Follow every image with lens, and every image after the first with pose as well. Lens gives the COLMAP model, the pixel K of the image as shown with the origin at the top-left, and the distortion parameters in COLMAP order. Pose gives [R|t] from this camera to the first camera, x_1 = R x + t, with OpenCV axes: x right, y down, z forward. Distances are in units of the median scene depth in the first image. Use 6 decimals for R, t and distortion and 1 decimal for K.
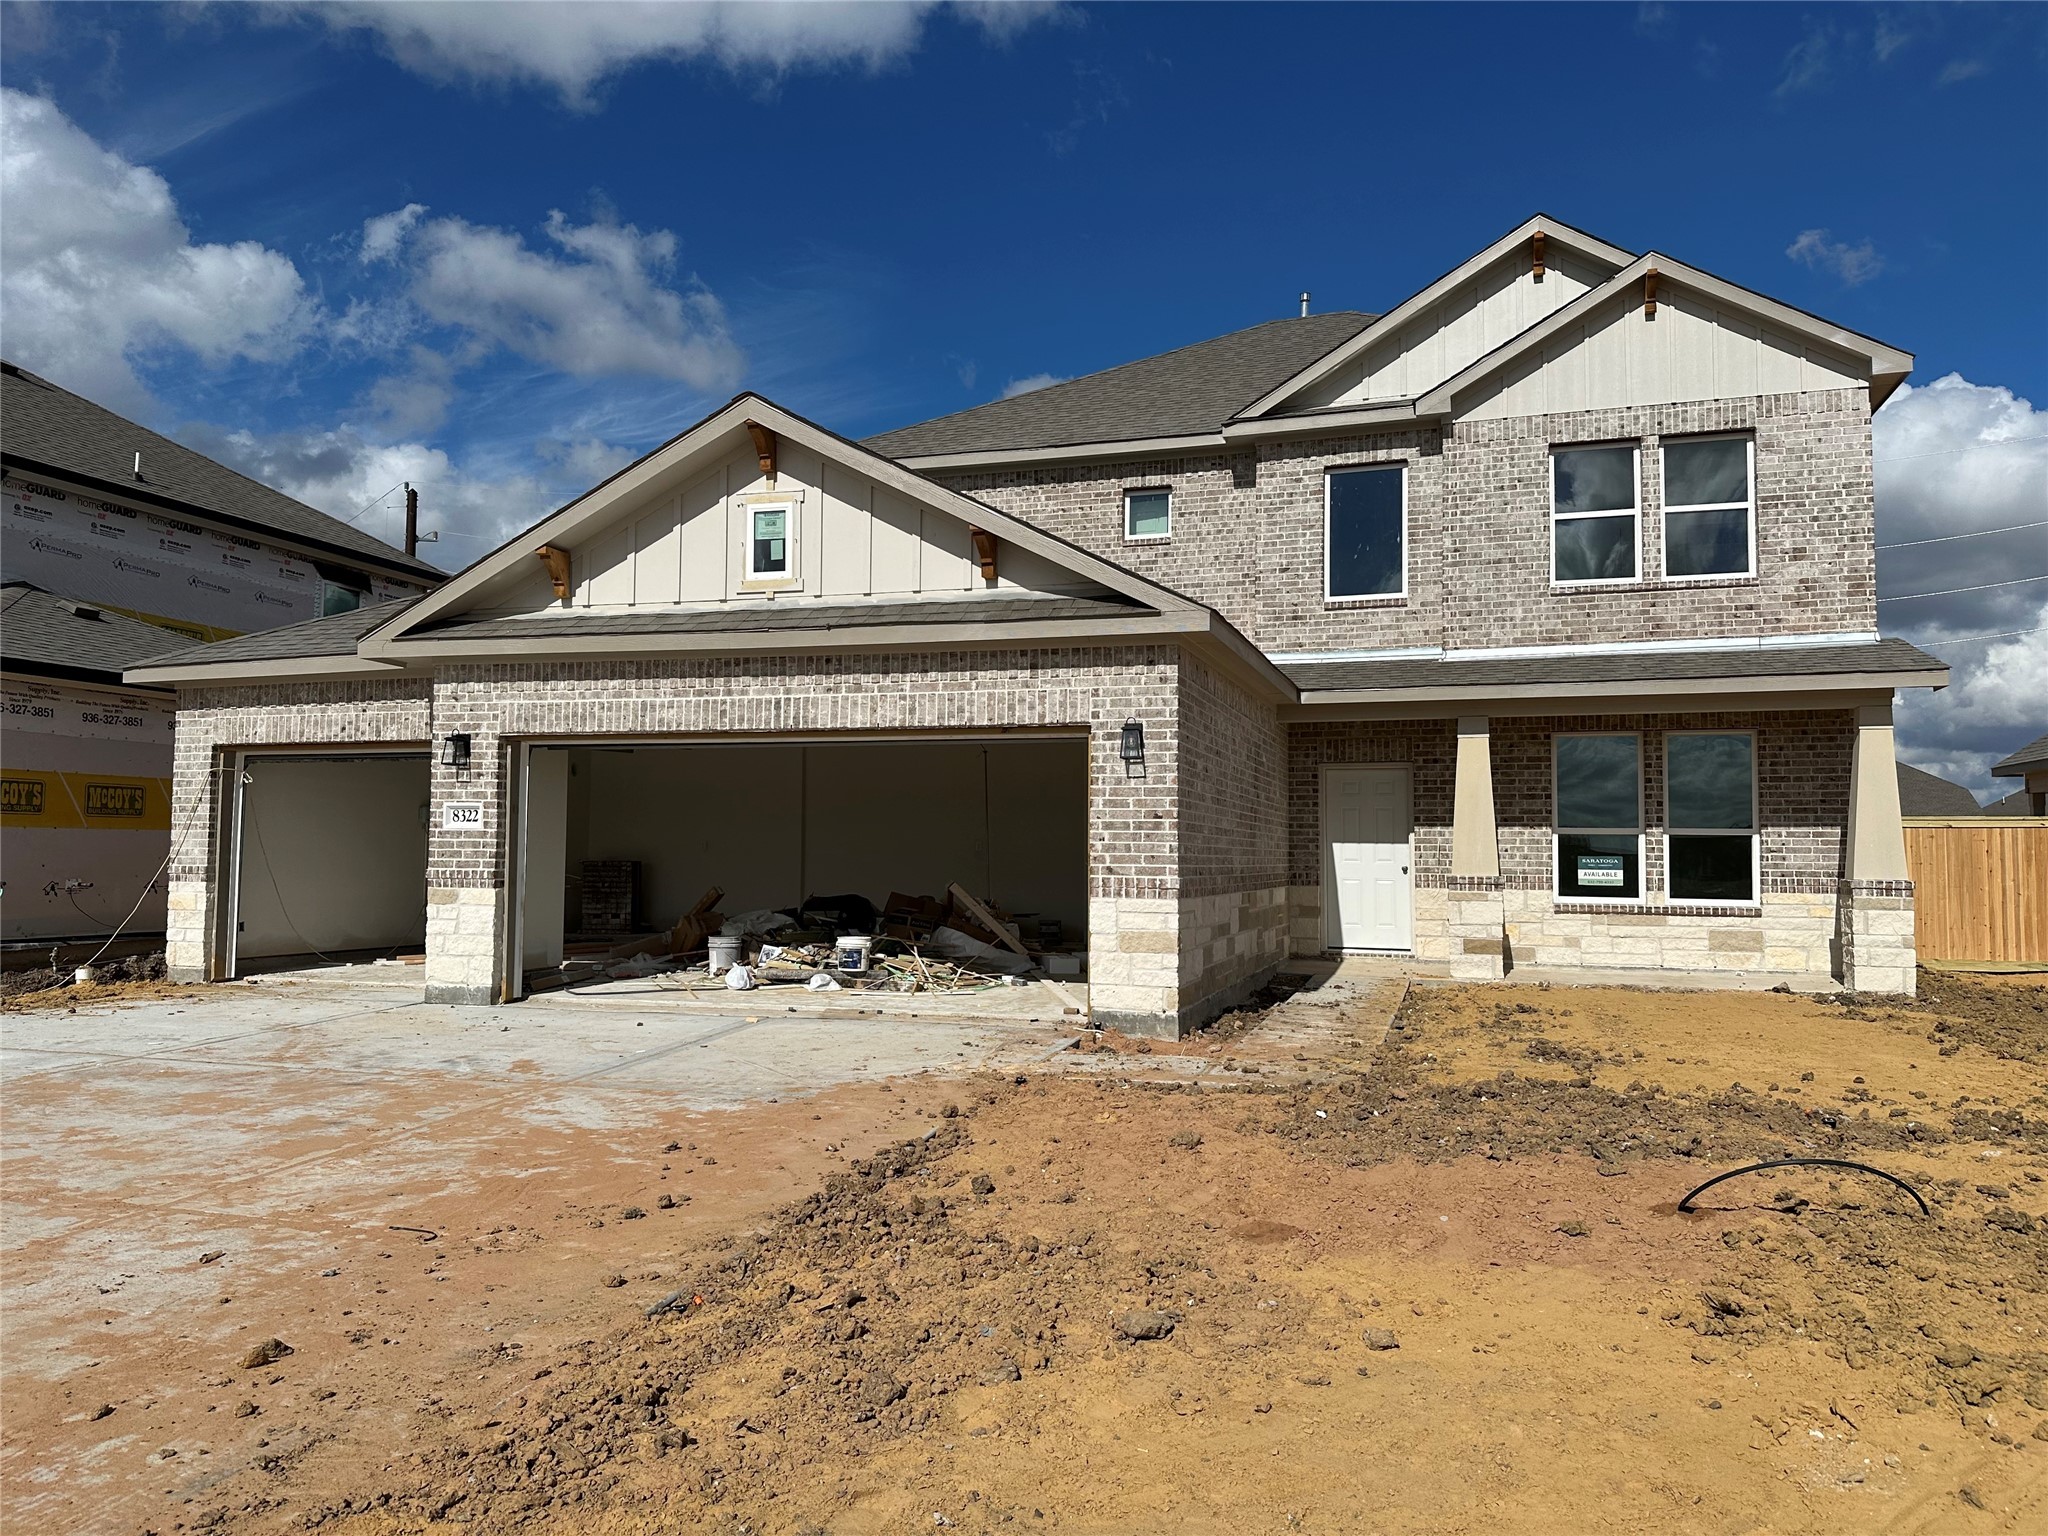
lens RADIAL K [[1452.4, 0, 1040.4], [0, 1452.4, 776.5], [0, 0, 1]] dist [0.016498, -0.020486]
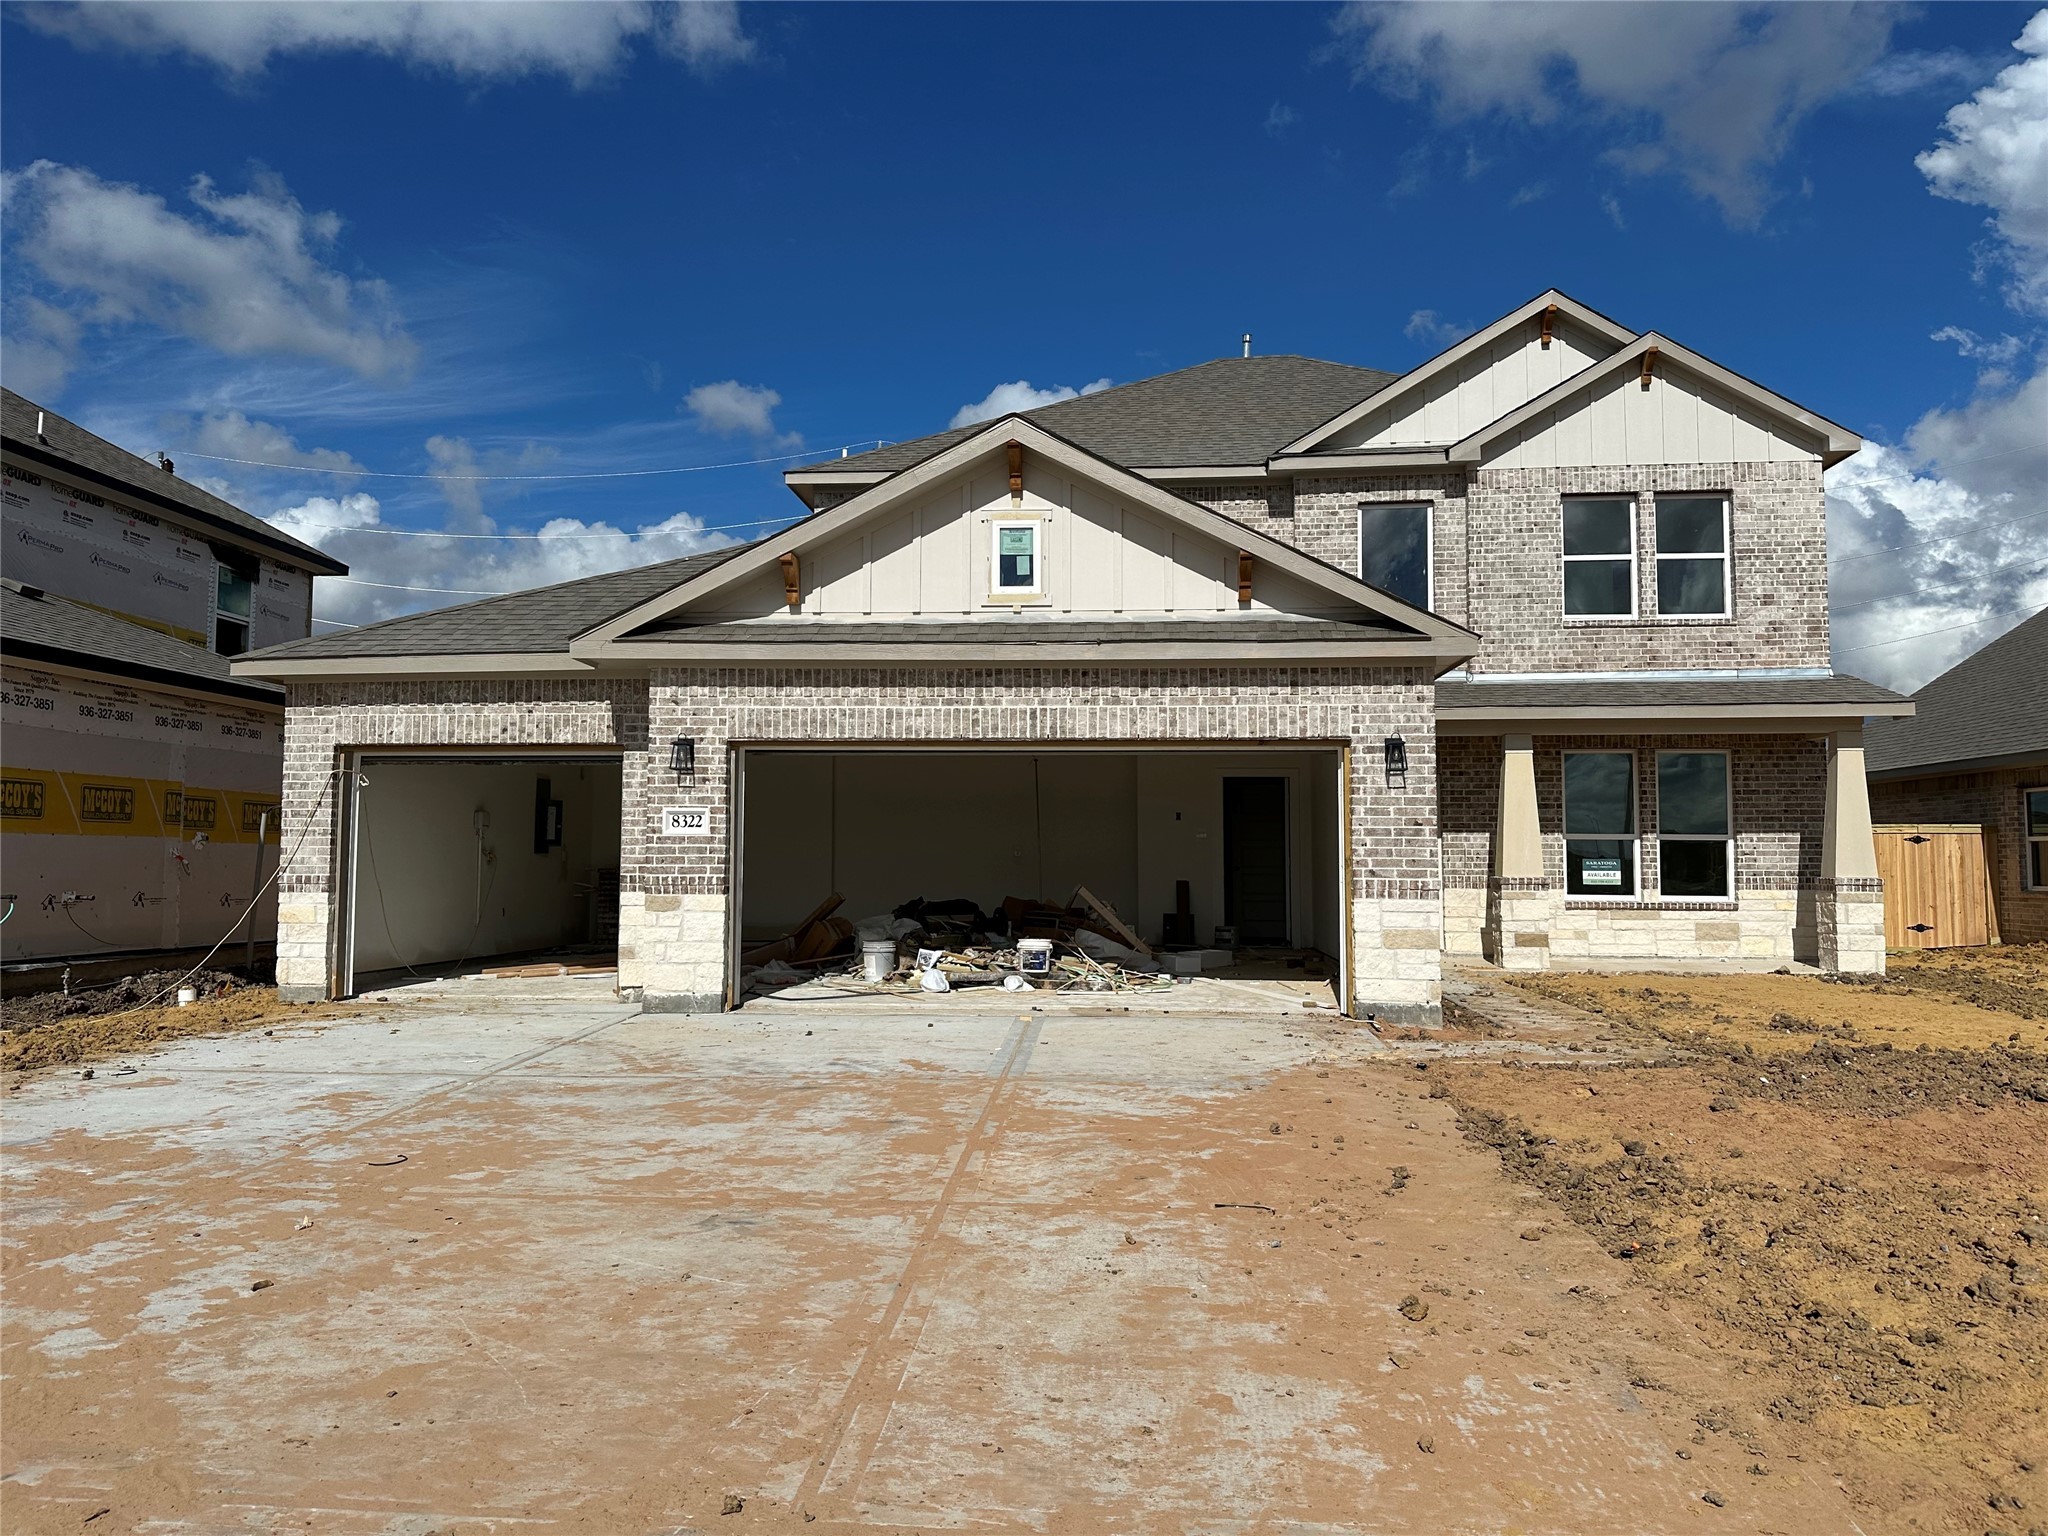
lens RADIAL K [[1452.4, 0, 1025.9], [0, 1452.4, 764.6], [0, 0, 1]] dist [0.016498, -0.020486]
pose [[0.974877, 0.010544, 0.222496, -0.342762], [-0.007768, 0.999881, -0.013347, -0.000039], [-0.222610, 0.011283, 0.974842, -0.006286]]
